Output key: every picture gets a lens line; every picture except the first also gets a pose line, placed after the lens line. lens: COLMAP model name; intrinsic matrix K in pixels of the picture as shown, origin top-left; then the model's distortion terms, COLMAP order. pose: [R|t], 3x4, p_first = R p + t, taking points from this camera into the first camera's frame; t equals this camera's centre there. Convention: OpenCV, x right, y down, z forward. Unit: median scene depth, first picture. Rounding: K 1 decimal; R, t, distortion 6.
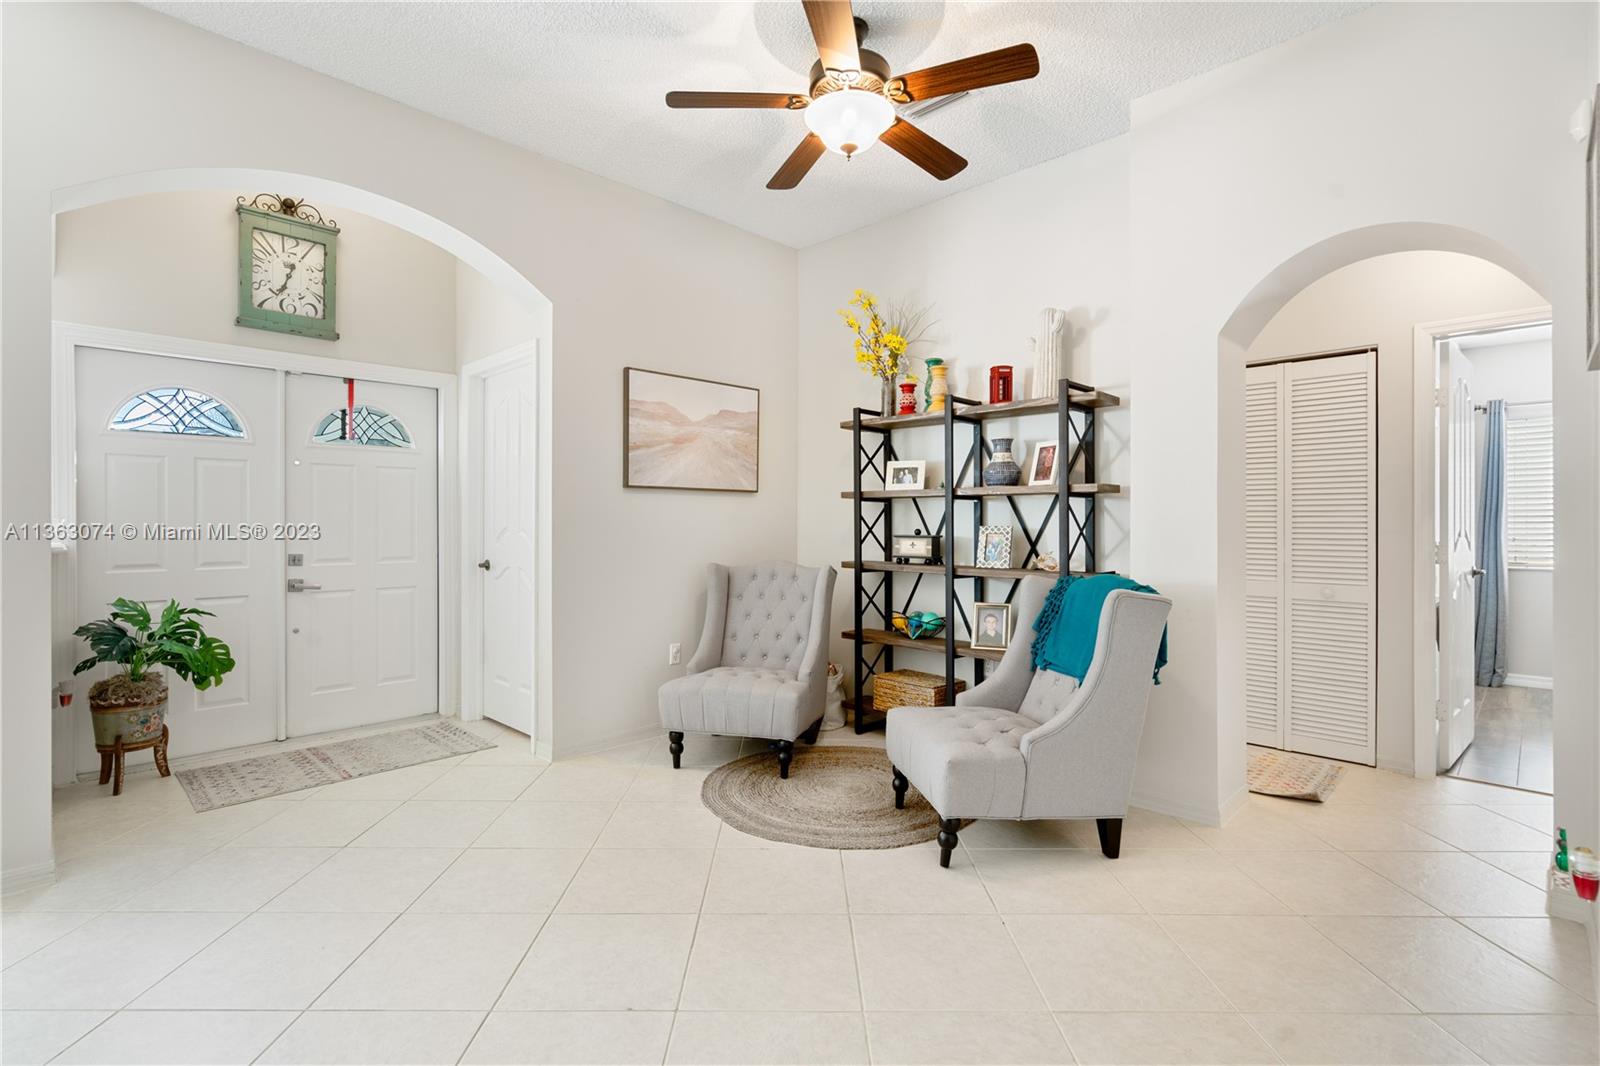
lens RADIAL K [[726.0, 0, 800.8], [0, 726.0, 527.5], [0, 0, 1]] dist [-0.001343, 0.000538]
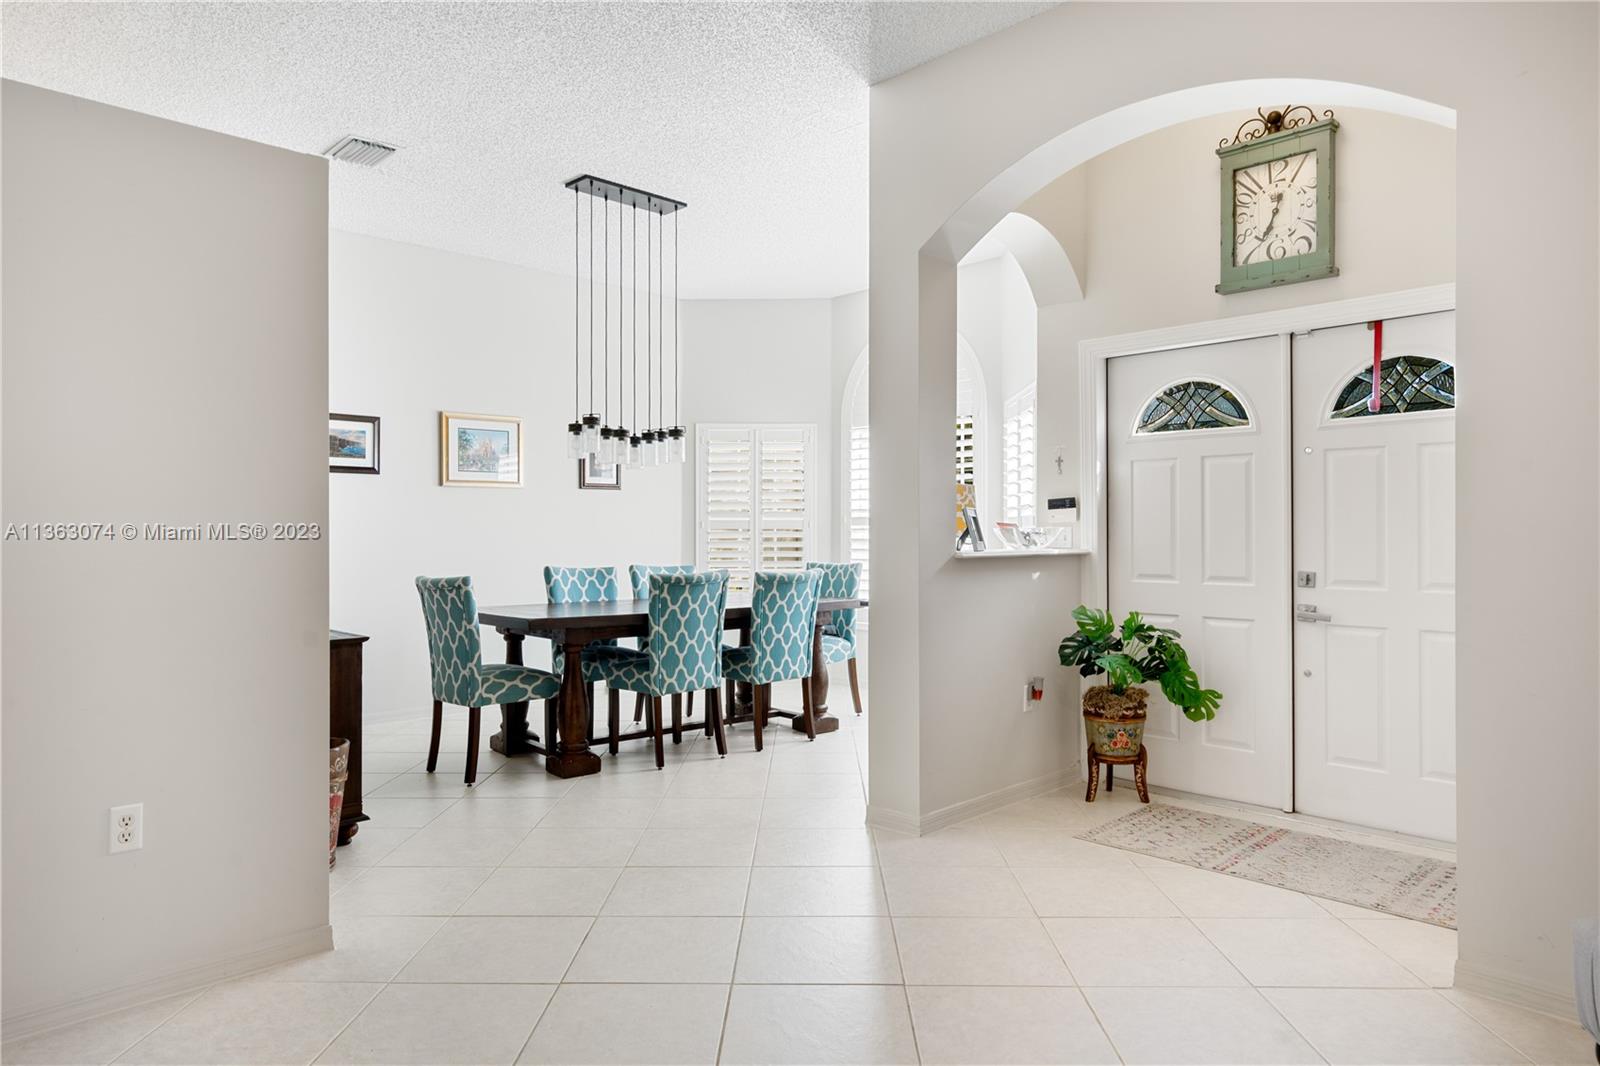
lens RADIAL K [[1001.4, 0, 798.4], [0, 1001.4, 530.7], [0, 0, 1]] dist [0.007360, 0.001097]
pose [[-0.014924, 0.003914, -0.999881, 0.382426], [-0.004363, 0.999983, 0.003979, -0.008603], [0.999879, 0.004422, -0.014907, 0.521952]]
